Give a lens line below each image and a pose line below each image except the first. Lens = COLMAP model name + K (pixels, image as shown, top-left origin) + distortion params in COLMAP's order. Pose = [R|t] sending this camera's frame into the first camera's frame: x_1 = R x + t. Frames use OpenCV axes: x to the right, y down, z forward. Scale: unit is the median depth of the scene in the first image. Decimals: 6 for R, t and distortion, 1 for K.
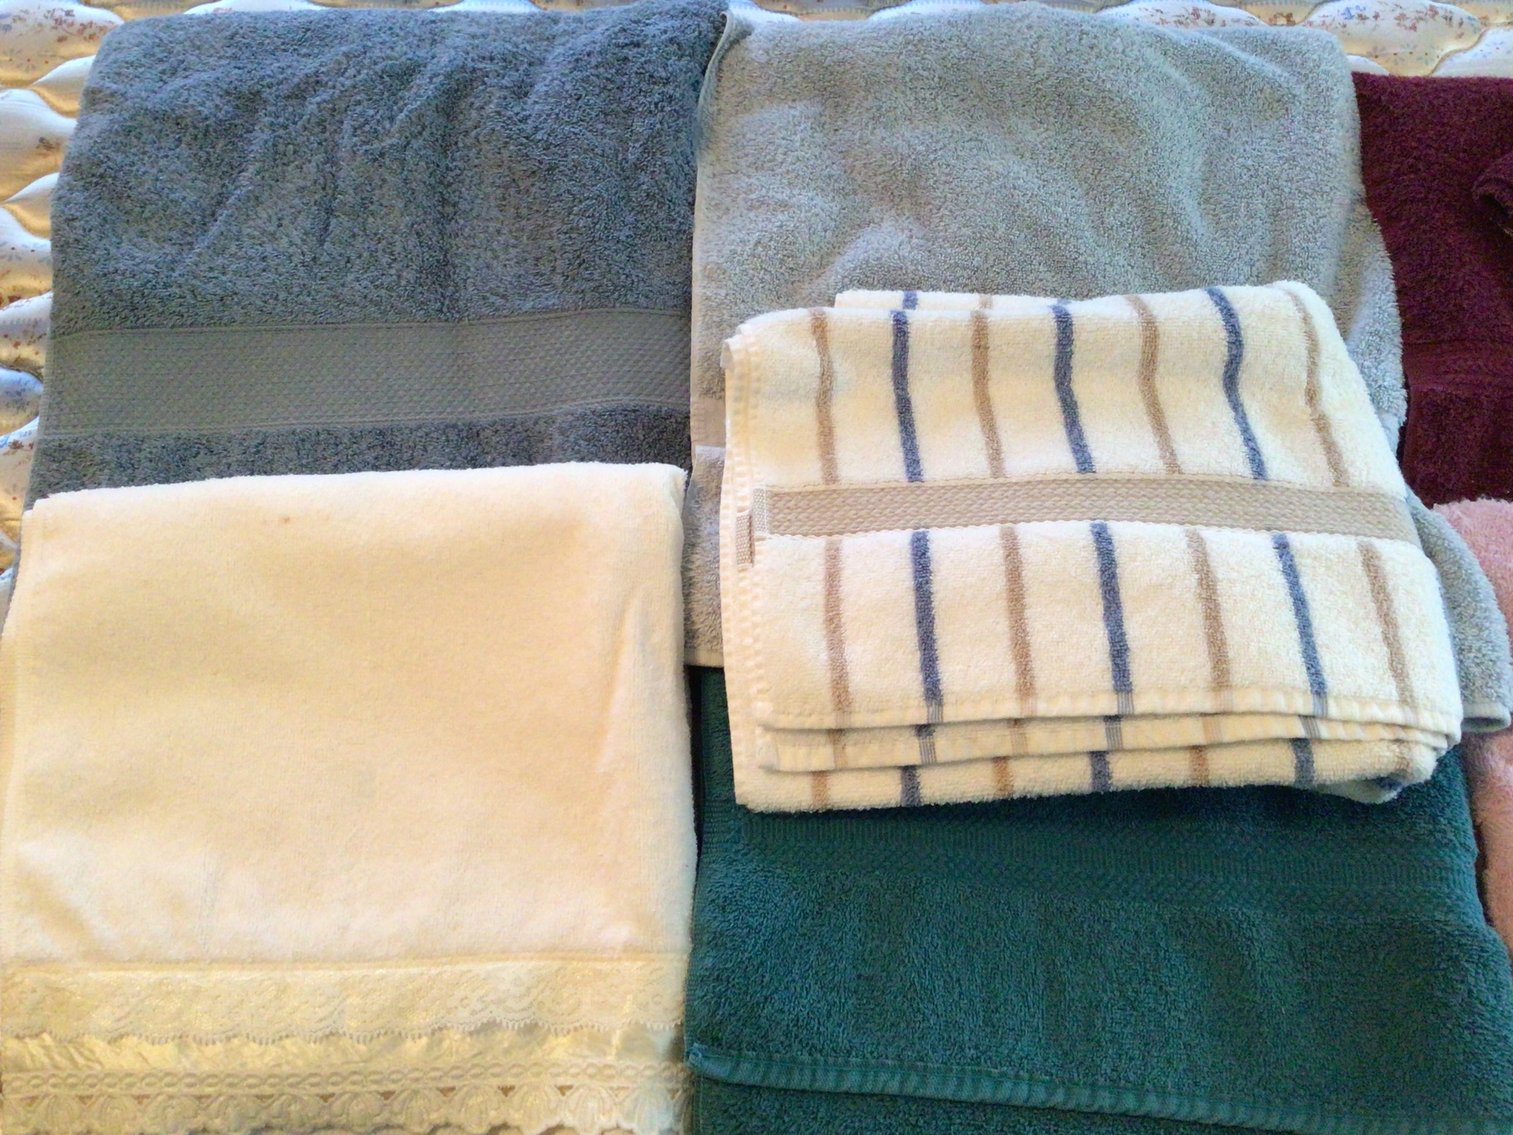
lens RADIAL K [[1309.0, 0, 740.3], [0, 1309.0, 567.5], [0, 0, 1]] dist [0.078704, -0.150639]
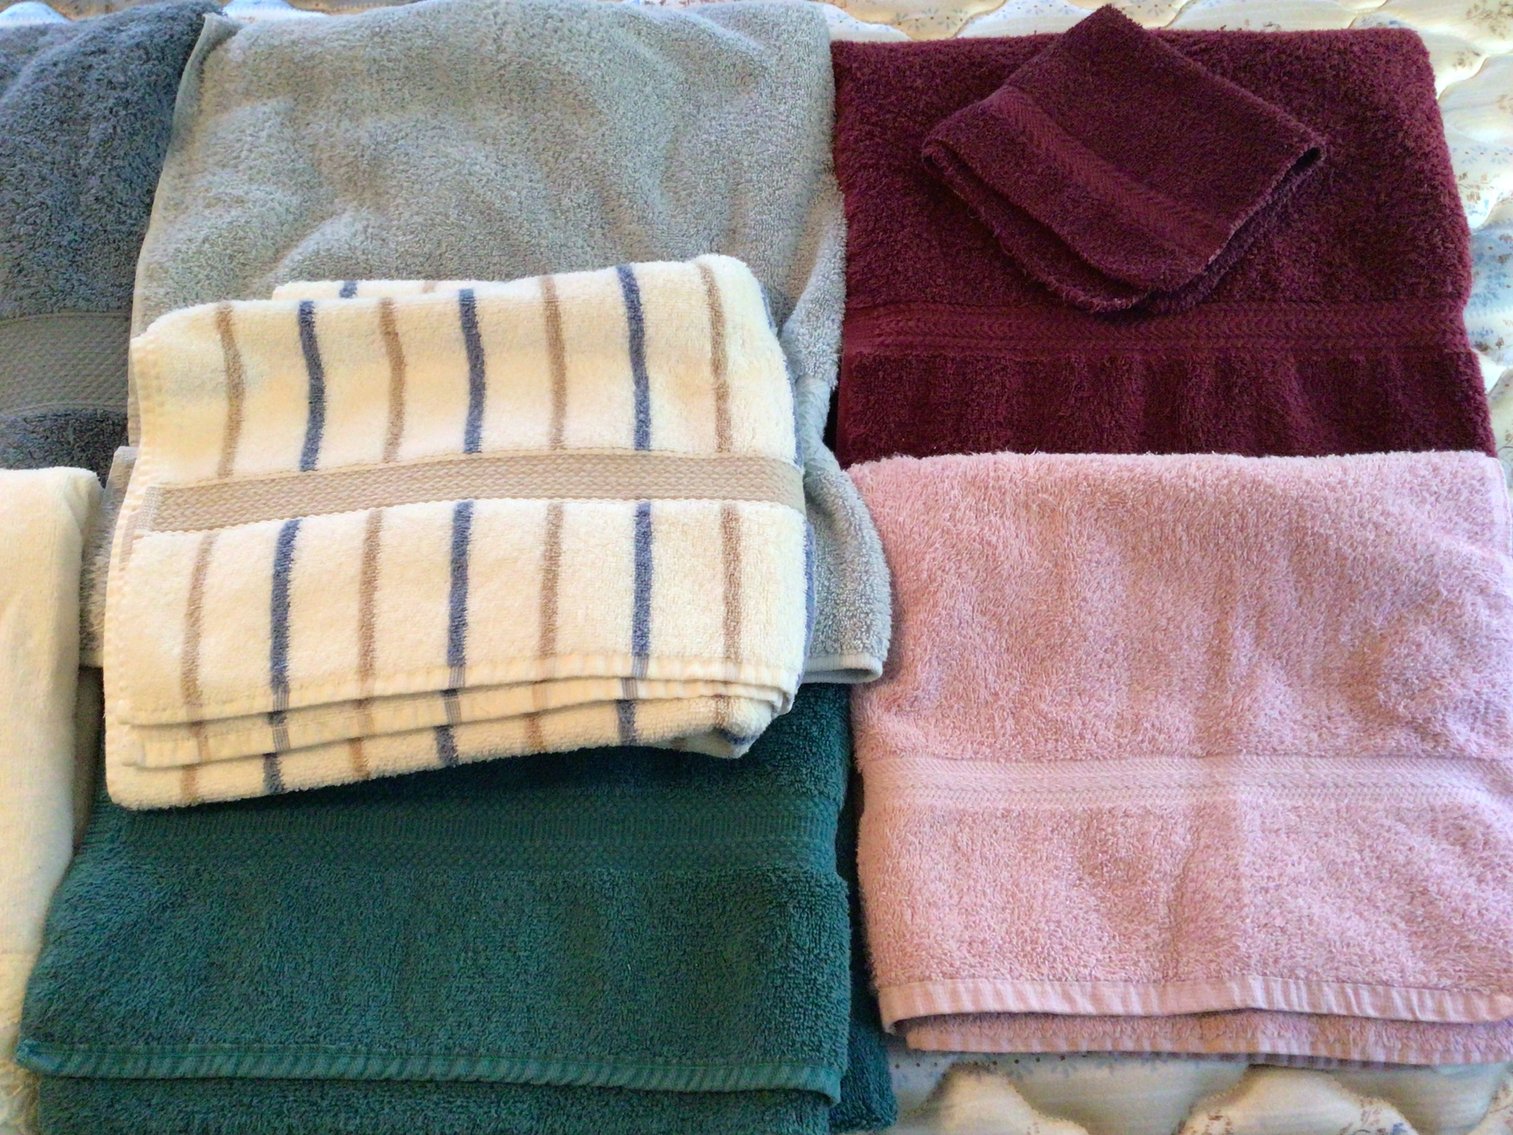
lens RADIAL K [[1309.0, 0, 758.2], [0, 1309.0, 569.1], [0, 0, 1]] dist [0.078704, -0.150639]
pose [[0.997862, -0.060300, 0.025223, 0.454461], [0.060160, 0.998169, 0.006275, 0.024618], [-0.025555, -0.004744, 0.999662, -0.018896]]
